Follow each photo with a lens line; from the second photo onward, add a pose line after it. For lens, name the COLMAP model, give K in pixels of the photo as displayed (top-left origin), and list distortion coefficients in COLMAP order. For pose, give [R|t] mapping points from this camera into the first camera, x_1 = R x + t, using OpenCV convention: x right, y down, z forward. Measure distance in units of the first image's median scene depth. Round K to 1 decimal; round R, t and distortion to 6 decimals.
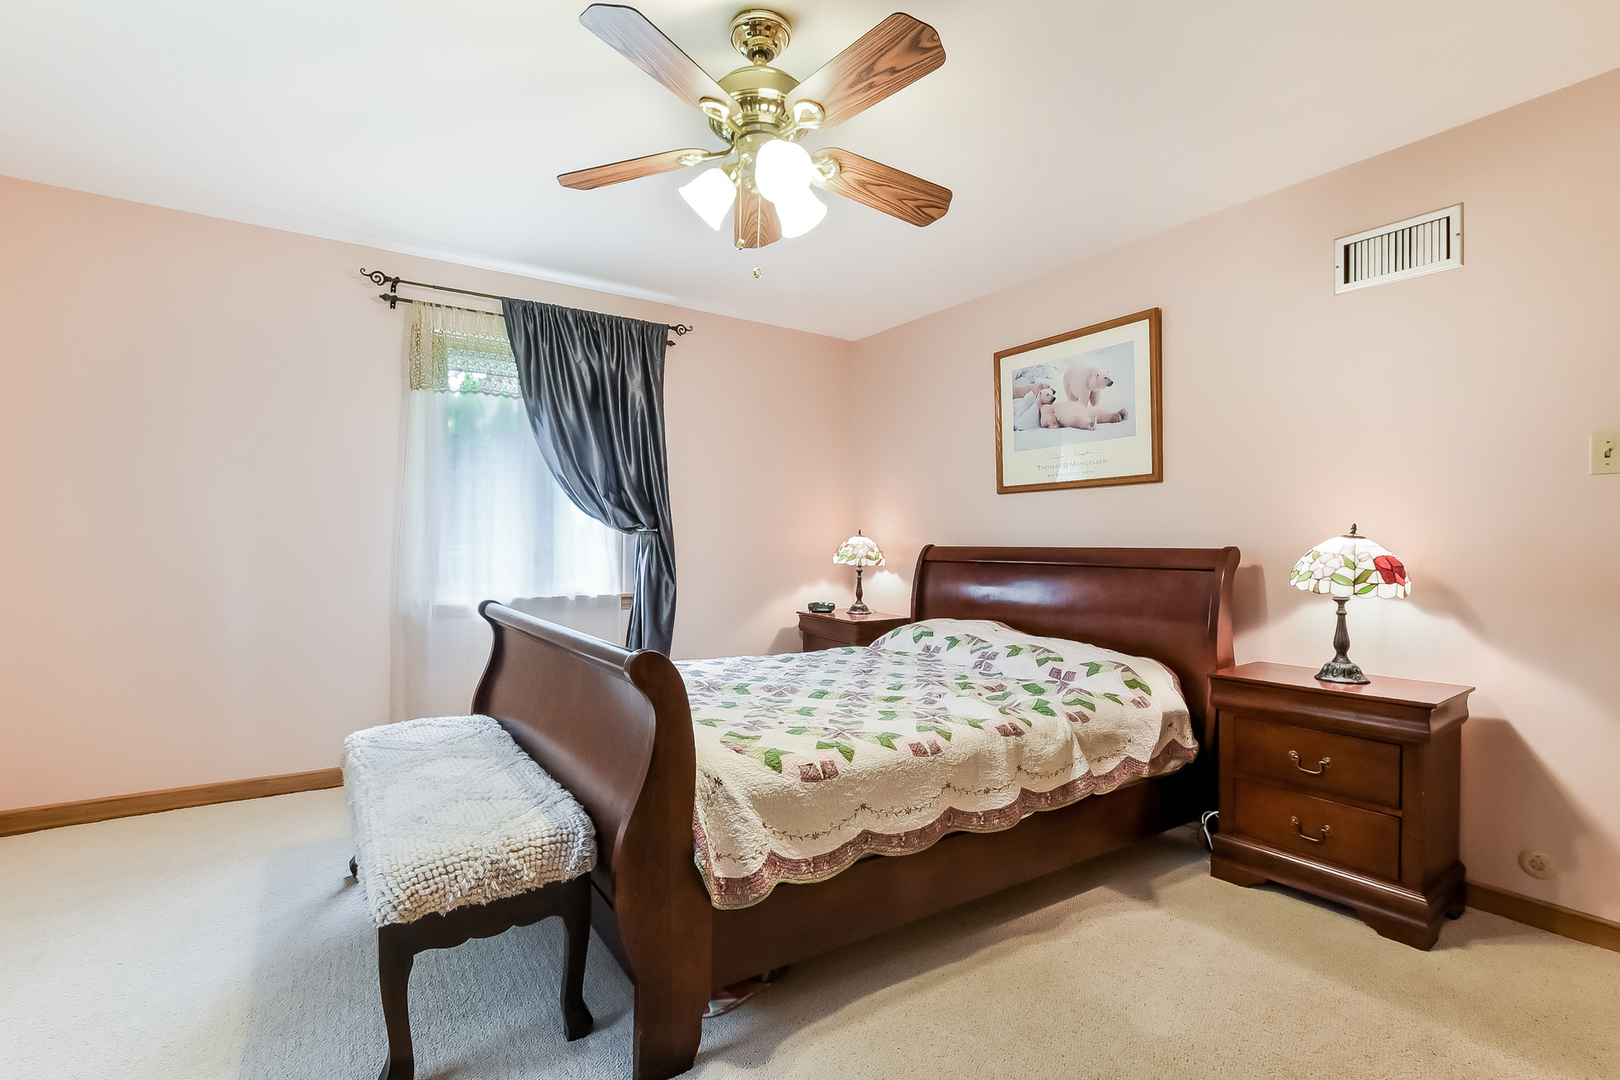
lens RADIAL K [[724.6, 0, 810.0], [0, 724.6, 540.0], [0, 0, 1]] dist [-0.000598, -0.000107]
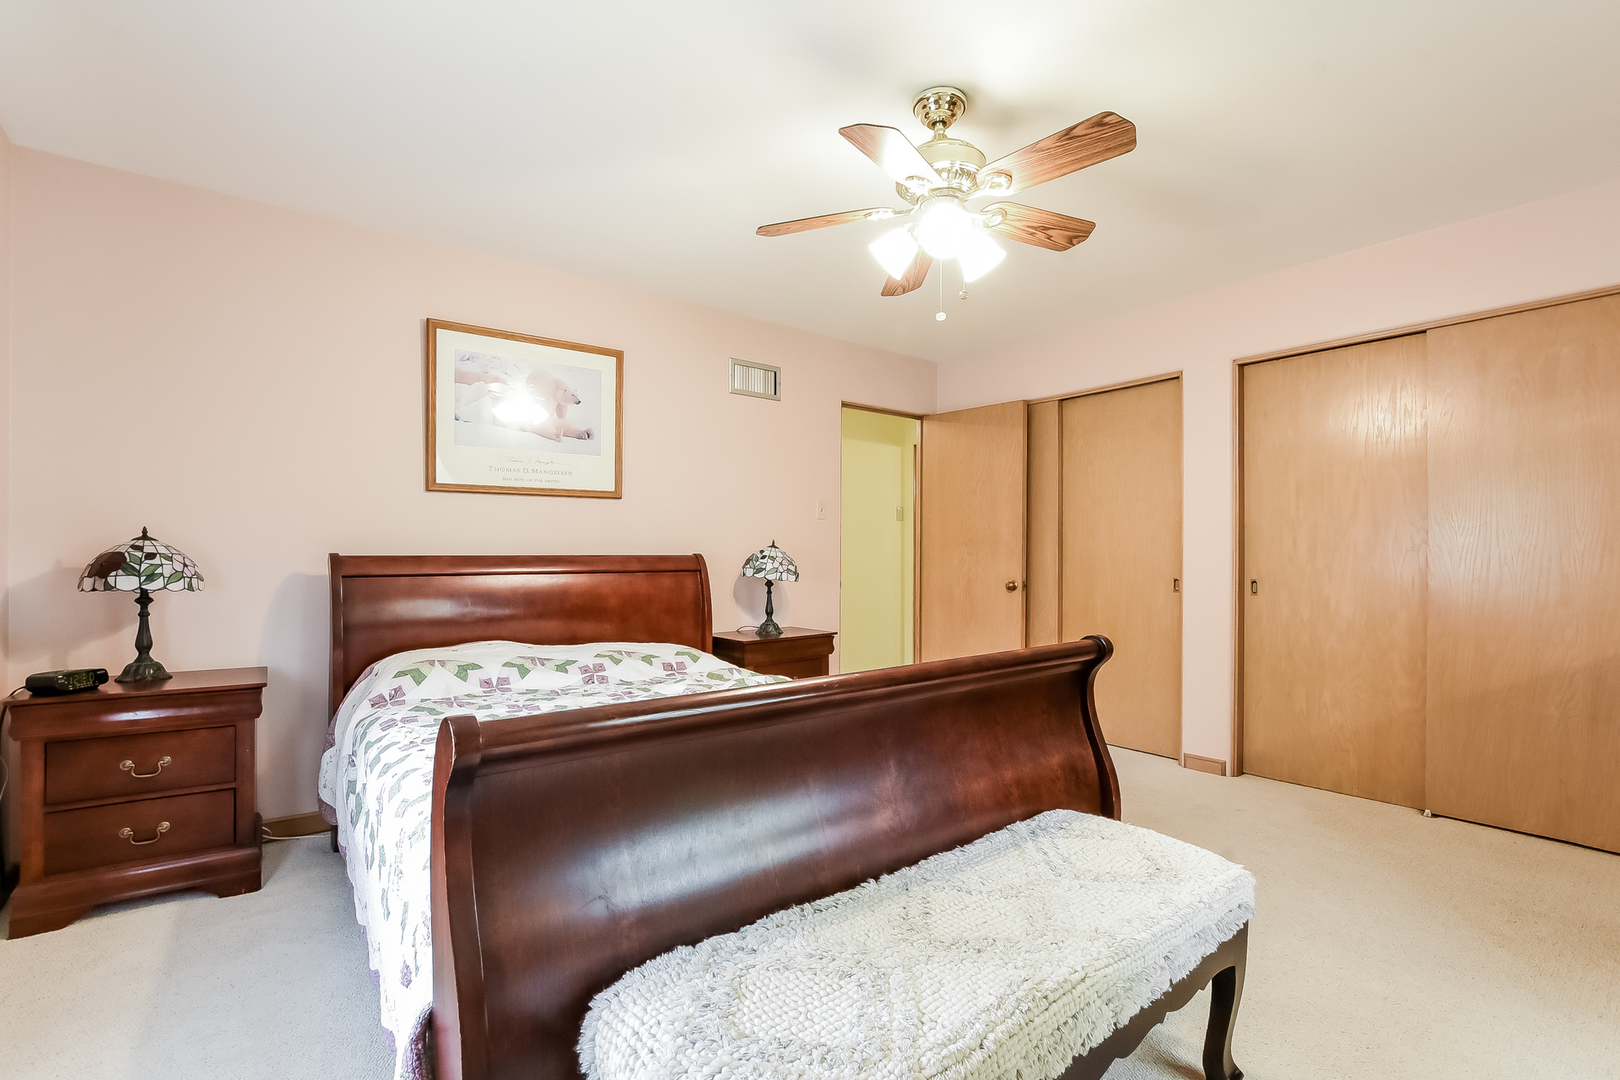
lens RADIAL K [[587.6, 0, 809.5], [0, 587.6, 563.5], [0, 0, 1]] dist [-0.000019, -0.000042]
pose [[0.066740, -0.027652, 0.997387, -0.434746], [-0.008976, 0.999559, 0.028313, -0.004663], [-0.997730, -0.010843, 0.066462, 0.595681]]
